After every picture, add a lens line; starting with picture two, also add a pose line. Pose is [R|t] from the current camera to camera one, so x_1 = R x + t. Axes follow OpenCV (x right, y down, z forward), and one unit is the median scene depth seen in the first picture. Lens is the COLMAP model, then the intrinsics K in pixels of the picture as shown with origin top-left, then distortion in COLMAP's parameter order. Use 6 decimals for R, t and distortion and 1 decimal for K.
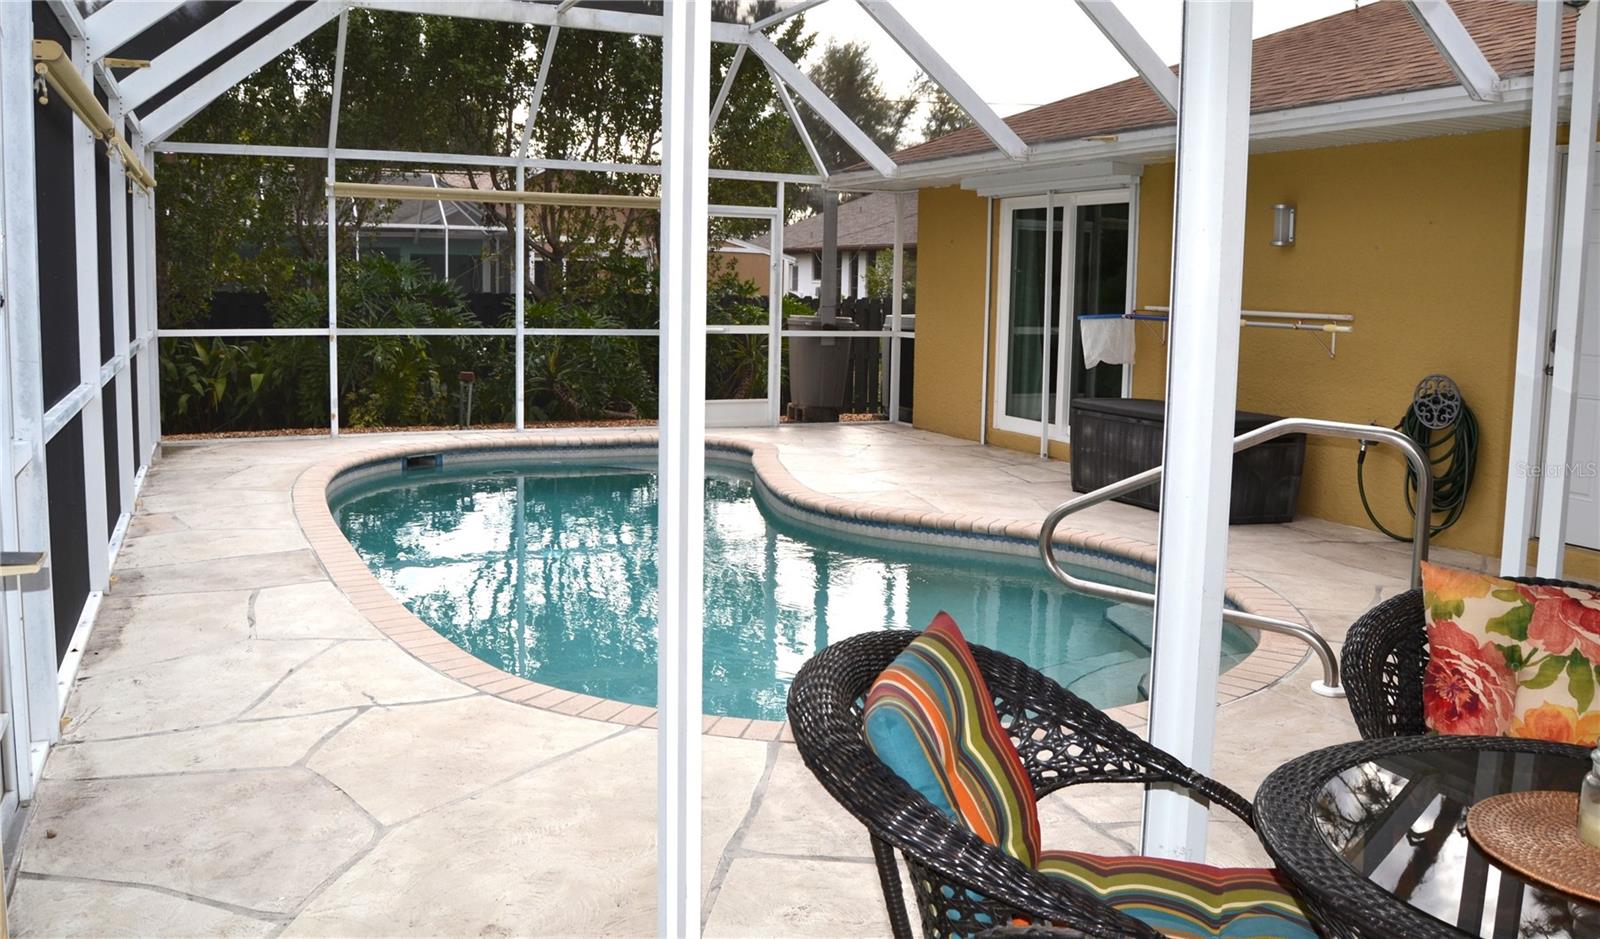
lens RADIAL K [[1288.6, 0, 786.0], [0, 1288.6, 418.2], [0, 0, 1]] dist [-0.089051, 0.001190]
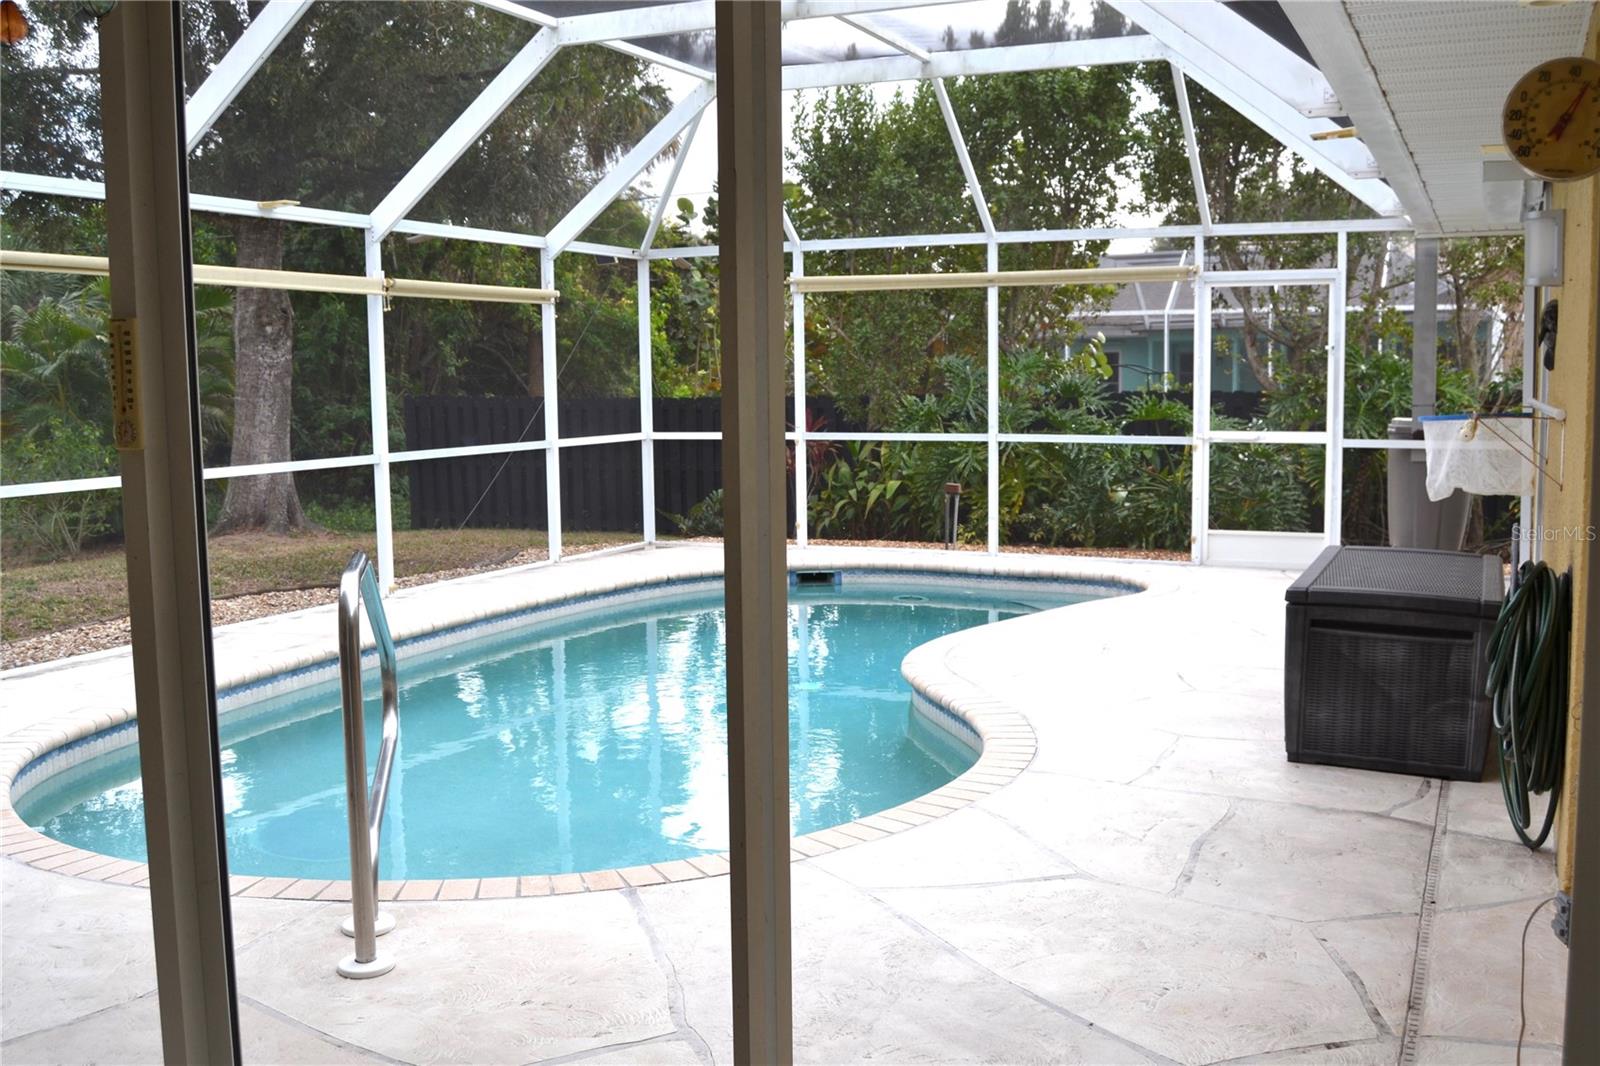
lens RADIAL K [[1554.8, 0, 800.0], [0, 1554.8, 533.0], [0, 0, 1]] dist [-0.059494, 0.011354]
pose [[0.660899, 0.050420, -0.748779, 0.518499], [-0.056103, 0.998268, 0.017701, -0.016806], [0.748375, 0.030310, 0.662583, 0.244129]]
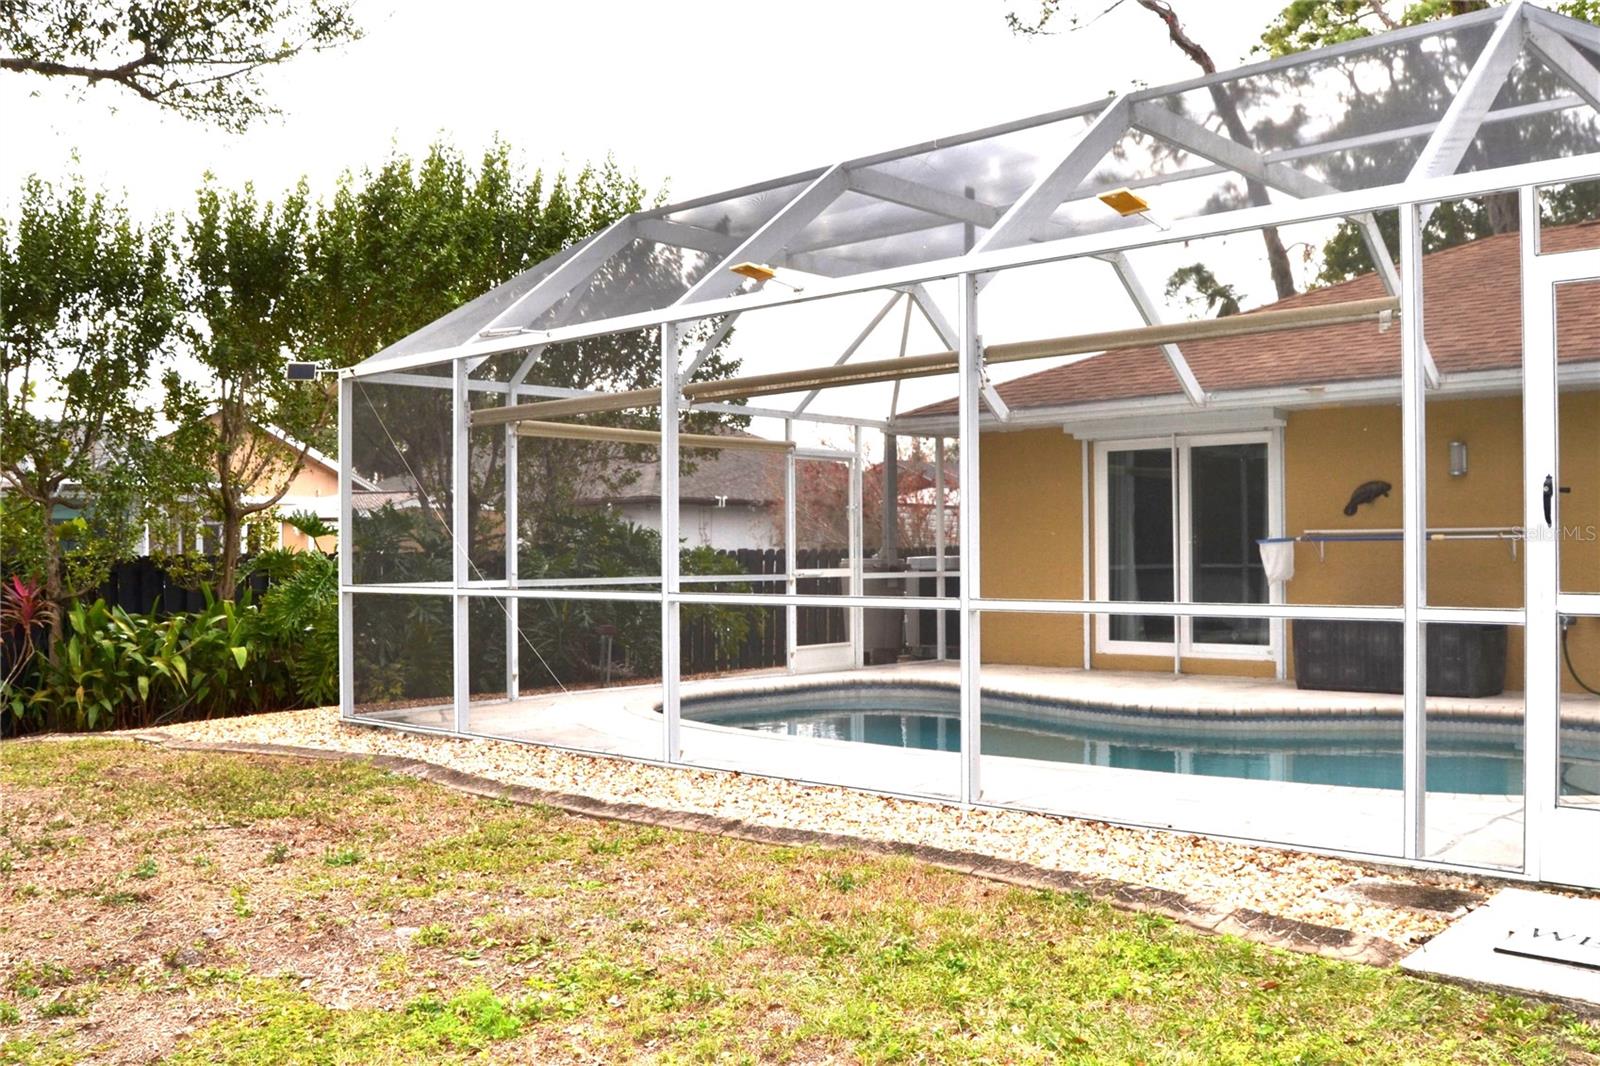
lens RADIAL K [[1483.5, 0, 800.0], [0, 1483.5, 533.0], [0, 0, 1]] dist [-0.057340, 0.003328]
pose [[0.915465, -0.021644, 0.401815, -0.599240], [0.068368, 0.992400, -0.102309, 0.018588], [-0.396548, 0.121131, 0.909987, -0.038043]]
